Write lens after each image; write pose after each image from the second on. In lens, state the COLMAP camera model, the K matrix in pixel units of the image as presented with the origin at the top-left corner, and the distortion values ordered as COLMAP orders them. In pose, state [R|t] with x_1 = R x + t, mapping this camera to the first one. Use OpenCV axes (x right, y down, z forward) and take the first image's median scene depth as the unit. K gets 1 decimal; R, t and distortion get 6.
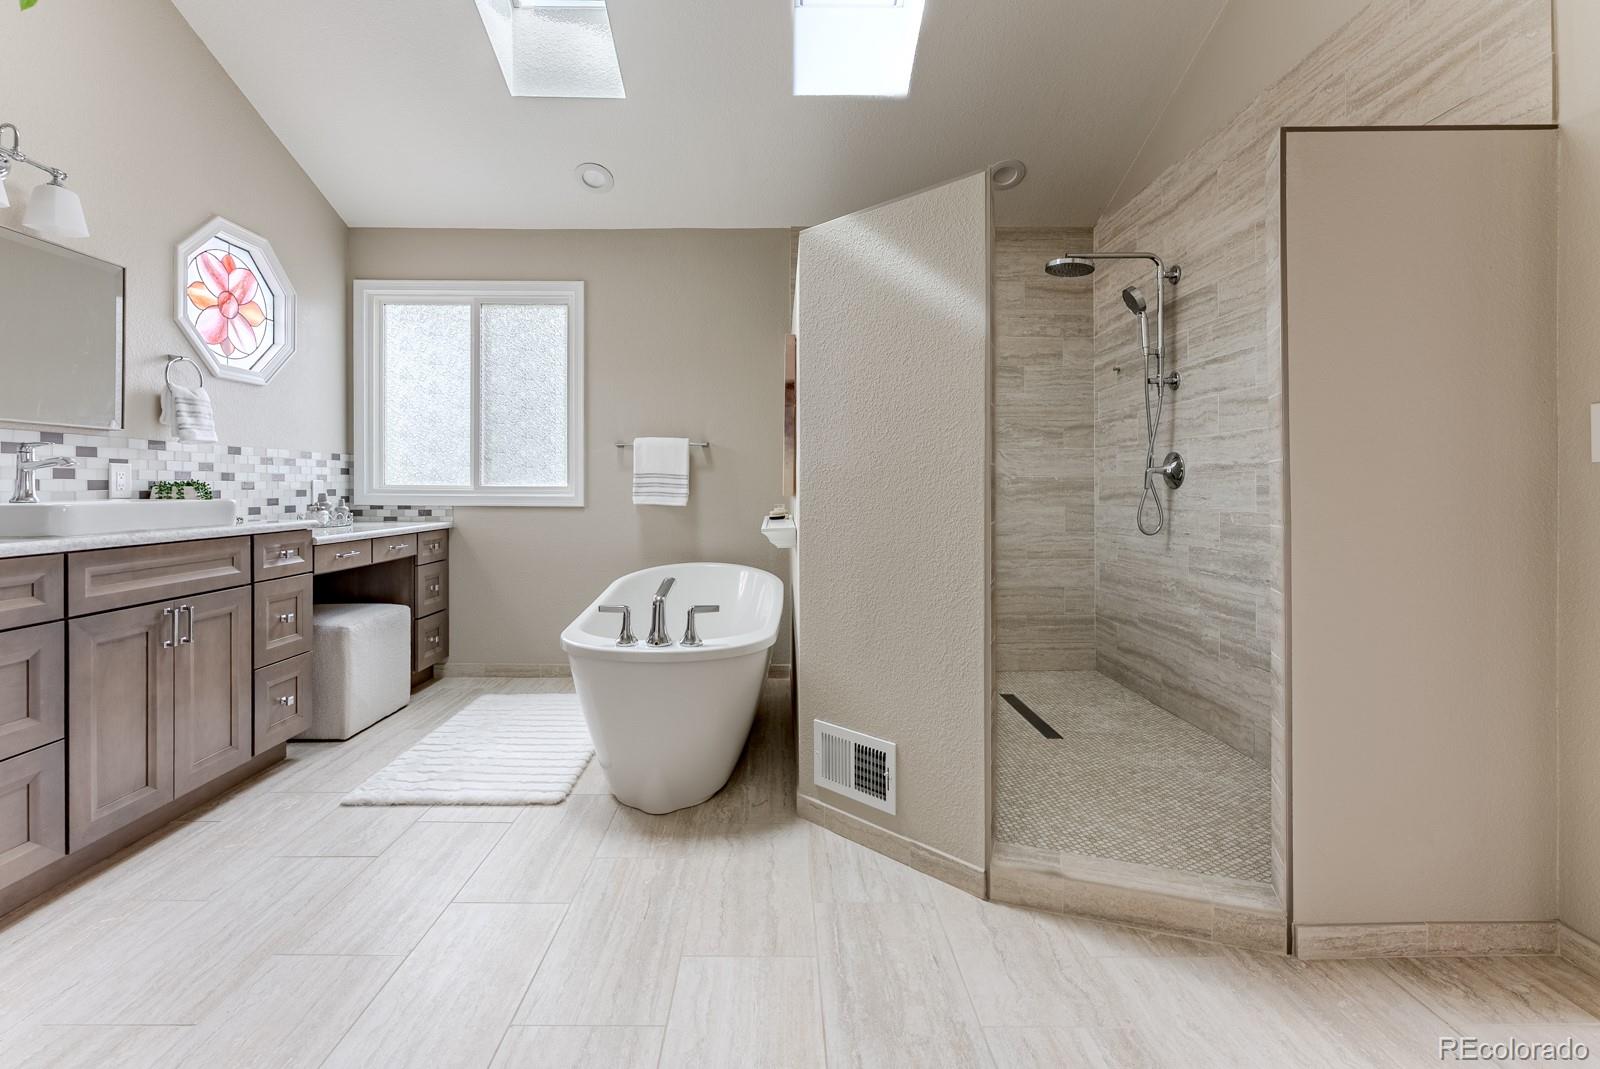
lens RADIAL K [[703.5, 0, 767.8], [0, 703.5, 488.4], [0, 0, 1]] dist [-0.001549, -0.001064]
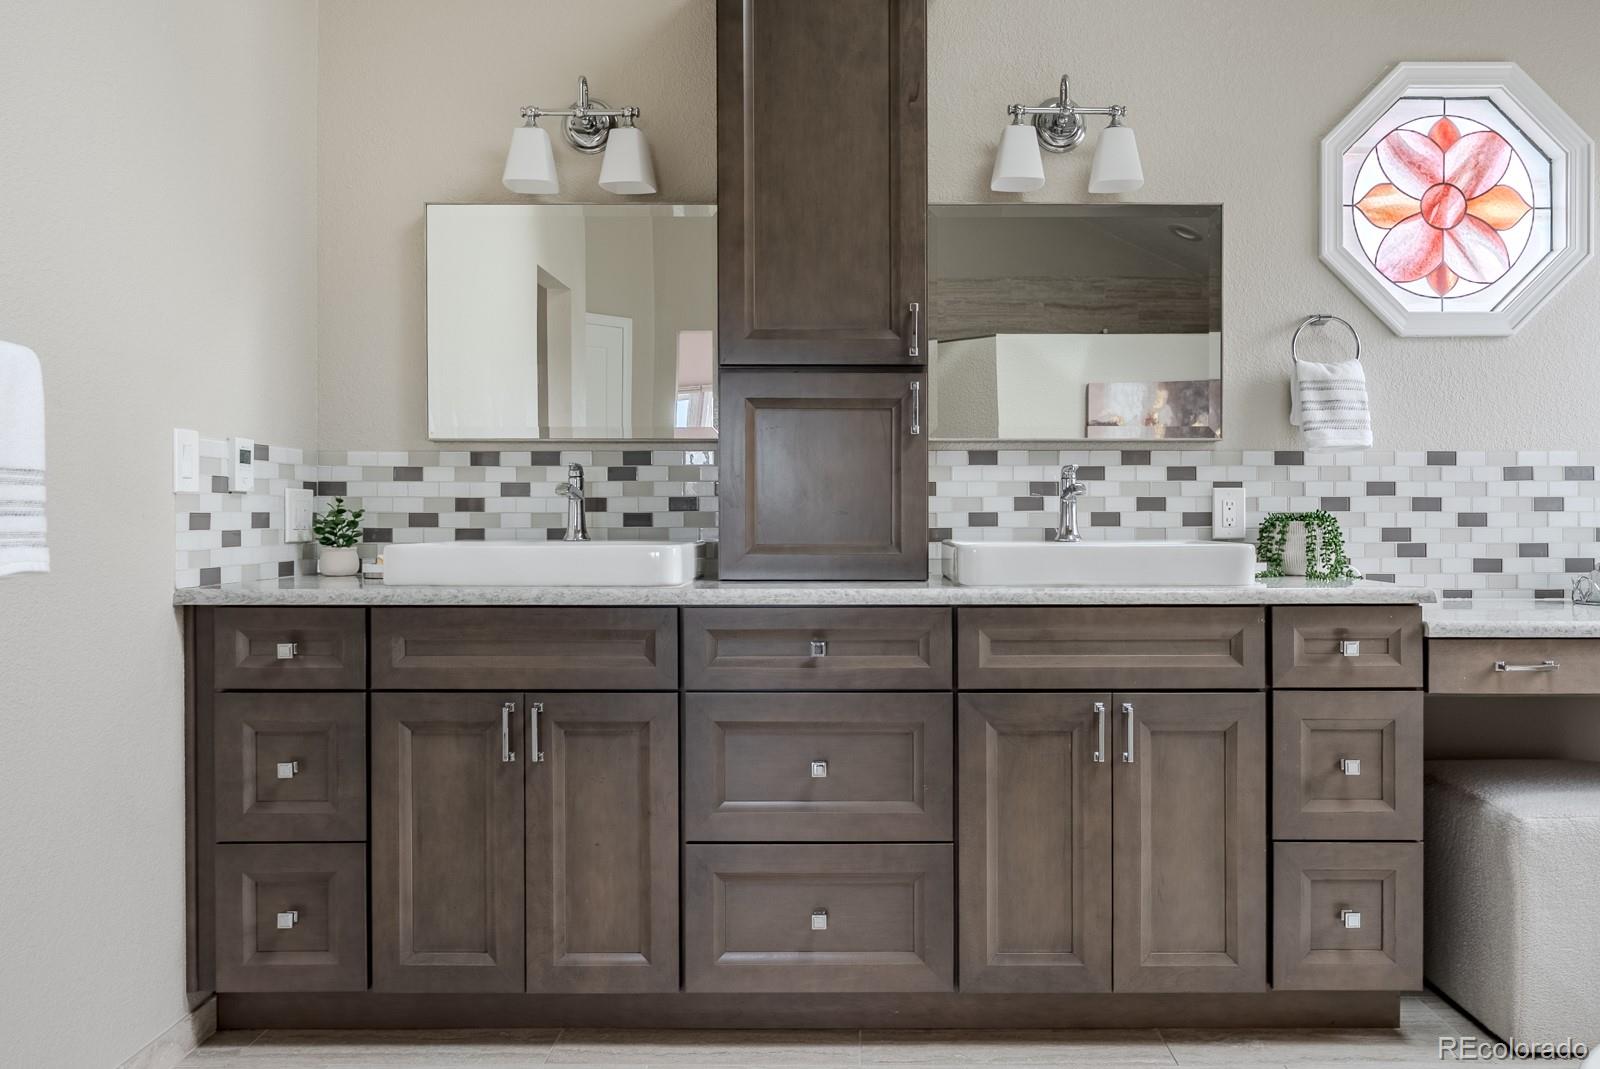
lens RADIAL K [[1082.0, 0, 817.6], [0, 1082.0, 524.8], [0, 0, 1]] dist [0.004369, -0.009373]
pose [[0.006816, 0.005732, -0.999960, 0.147282], [-0.002896, 0.999979, 0.005712, -0.004159], [0.999973, 0.002857, 0.006833, 0.597755]]
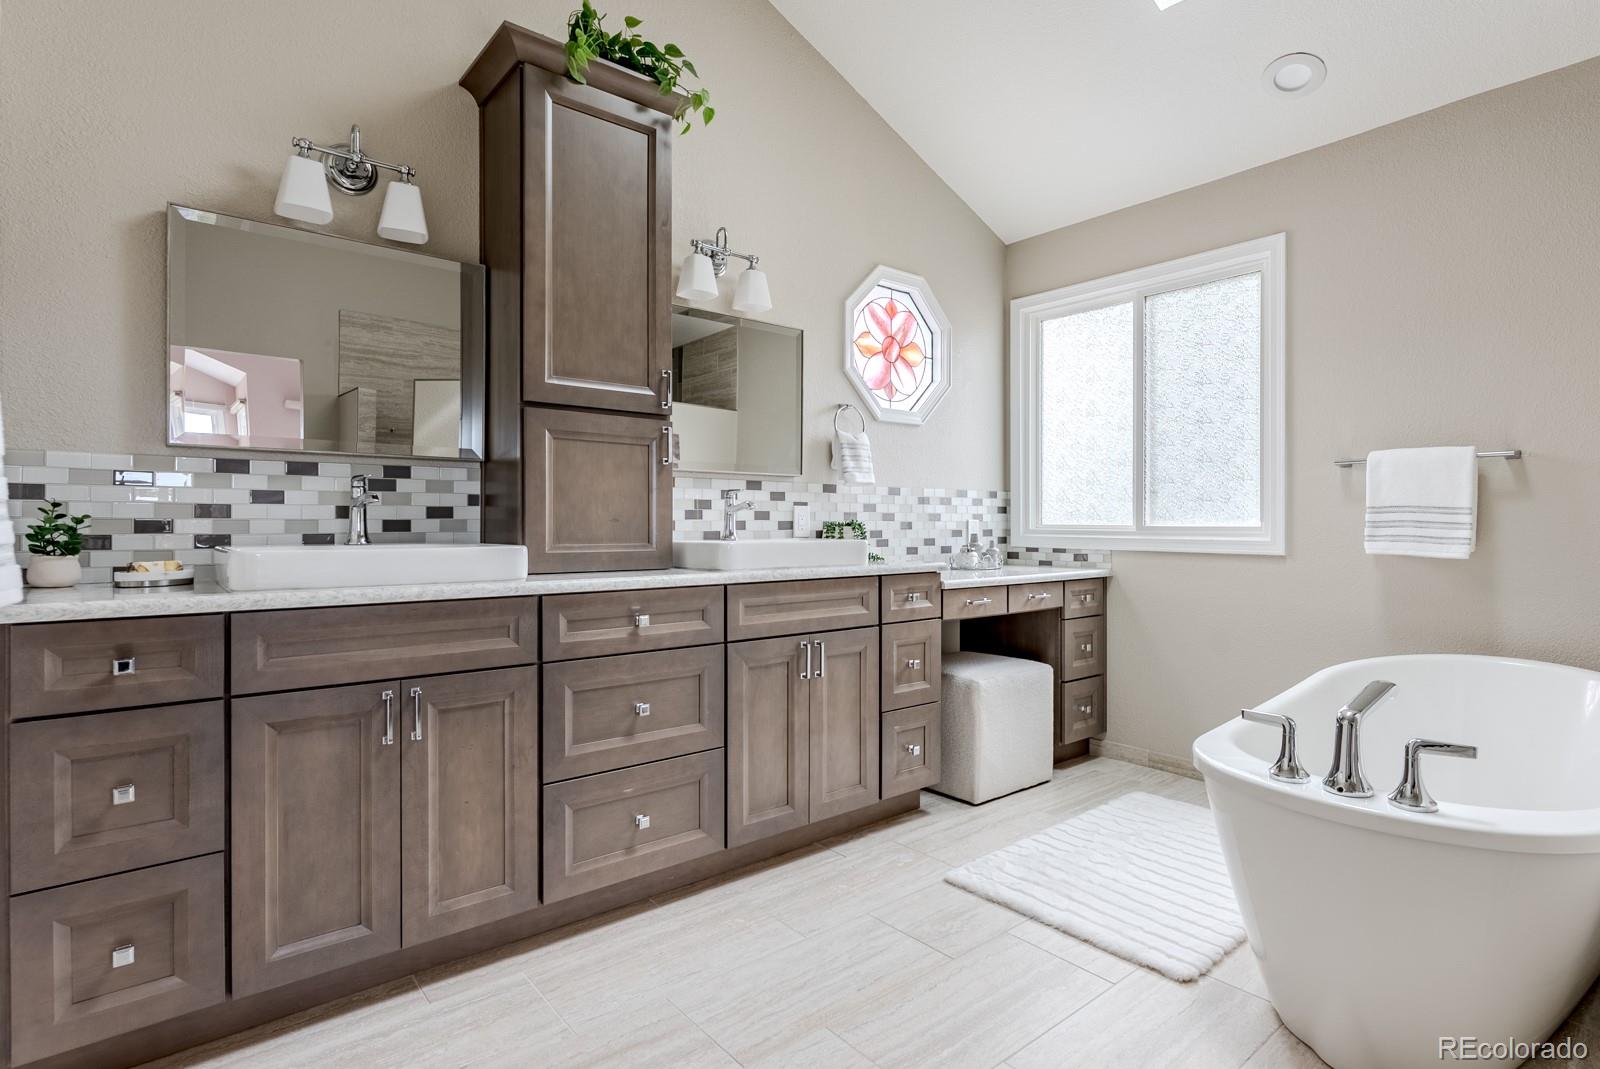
lens RADIAL K [[806.6, 0, 800.9], [0, 806.6, 526.8], [0, 0, 1]] dist [-0.001938, -0.001099]
pose [[0.643238, 0.000985, -0.765666, 0.061343], [-0.002002, 0.999998, -0.000395, -0.001879], [0.765664, 0.001787, 0.643239, 0.176486]]
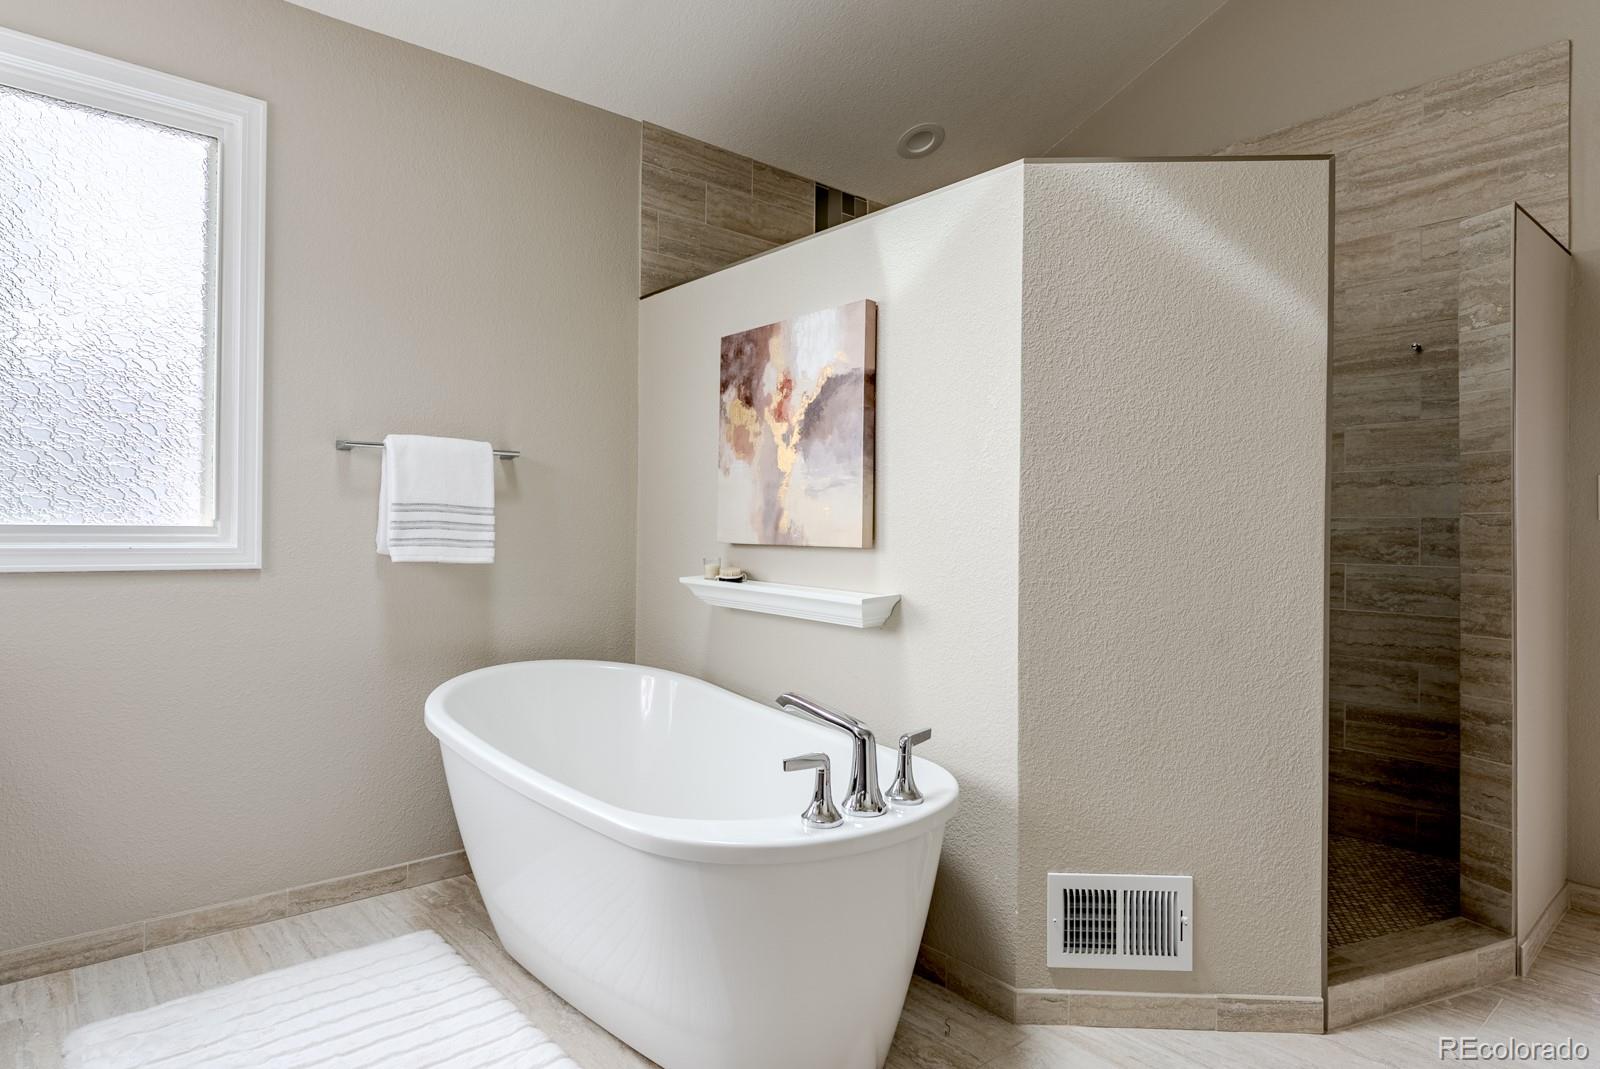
lens RADIAL K [[915.1, 0, 799.4], [0, 915.1, 526.2], [0, 0, 1]] dist [-0.003750, 0.004369]
pose [[0.738971, 0.005365, 0.673716, -0.608534], [-0.006807, 0.999977, -0.000496, -0.008216], [-0.673703, -0.004220, 0.738990, 0.426279]]
